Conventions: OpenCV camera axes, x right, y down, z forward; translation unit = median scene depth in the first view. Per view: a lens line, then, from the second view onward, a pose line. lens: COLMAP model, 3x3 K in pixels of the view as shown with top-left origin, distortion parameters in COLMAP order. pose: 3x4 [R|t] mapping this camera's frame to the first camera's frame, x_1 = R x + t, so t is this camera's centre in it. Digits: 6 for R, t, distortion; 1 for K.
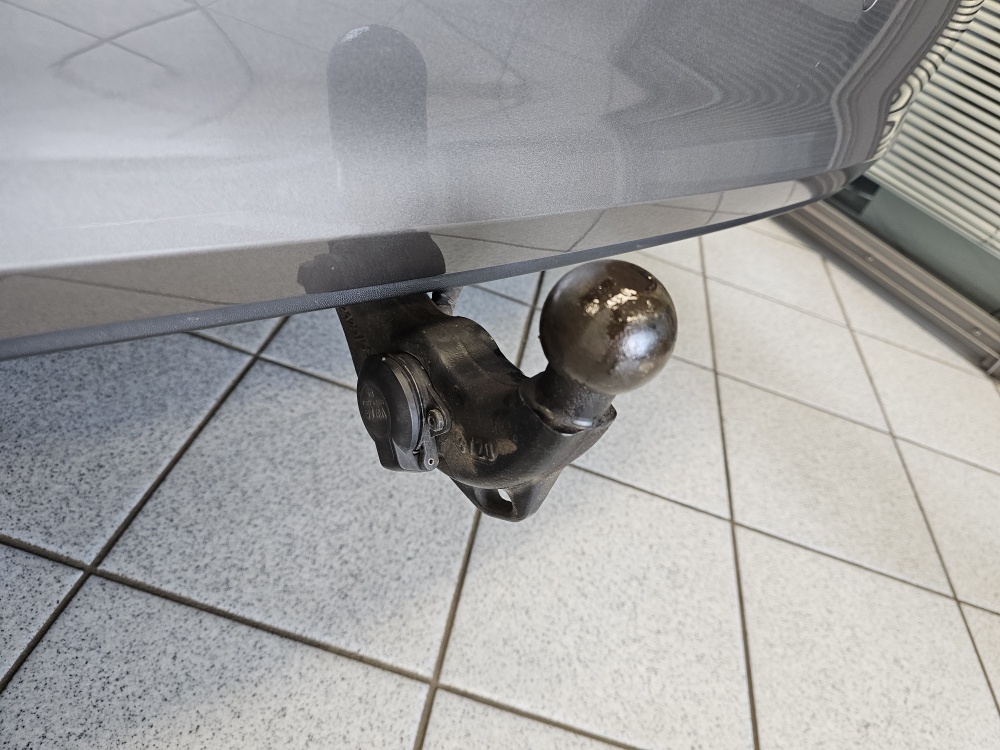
lens RADIAL K [[665.6, 0, 500.0], [0, 665.6, 375.0], [0, 0, 1]] dist [0.078487, -0.085776]
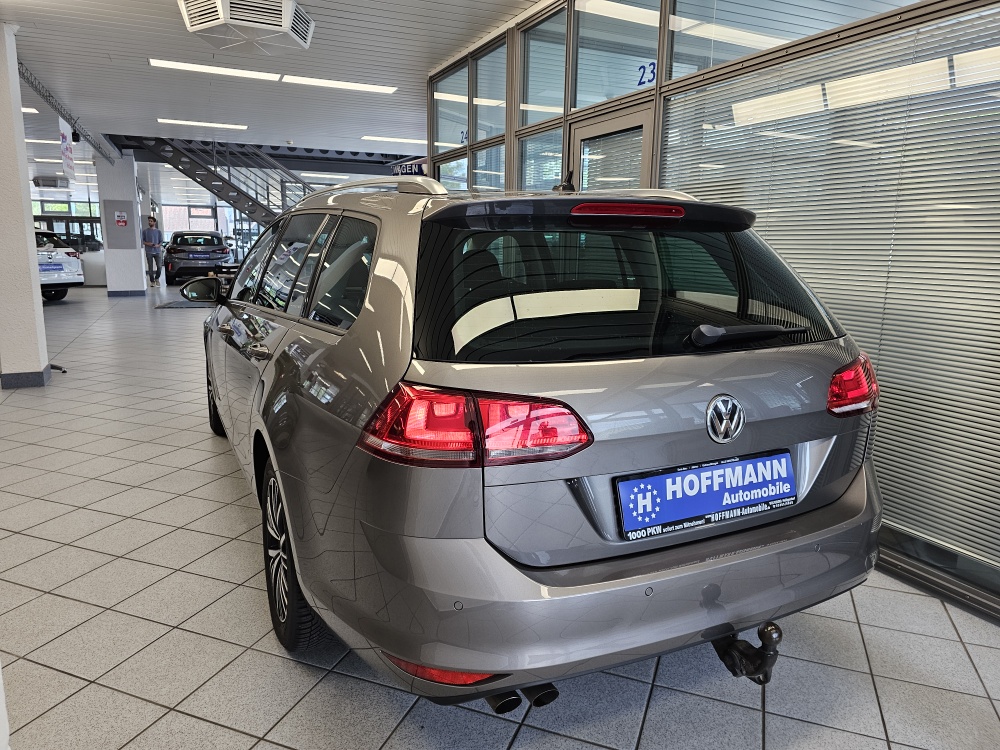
lens RADIAL K [[672.7, 0, 498.2], [0, 672.7, 372.4], [0, 0, 1]] dist [0.005102, -0.003052]
pose [[0.945832, -0.240761, -0.217798, -0.088260], [0.084389, 0.830119, -0.551164, 0.377078], [0.313497, 0.502928, 0.805470, -1.975637]]
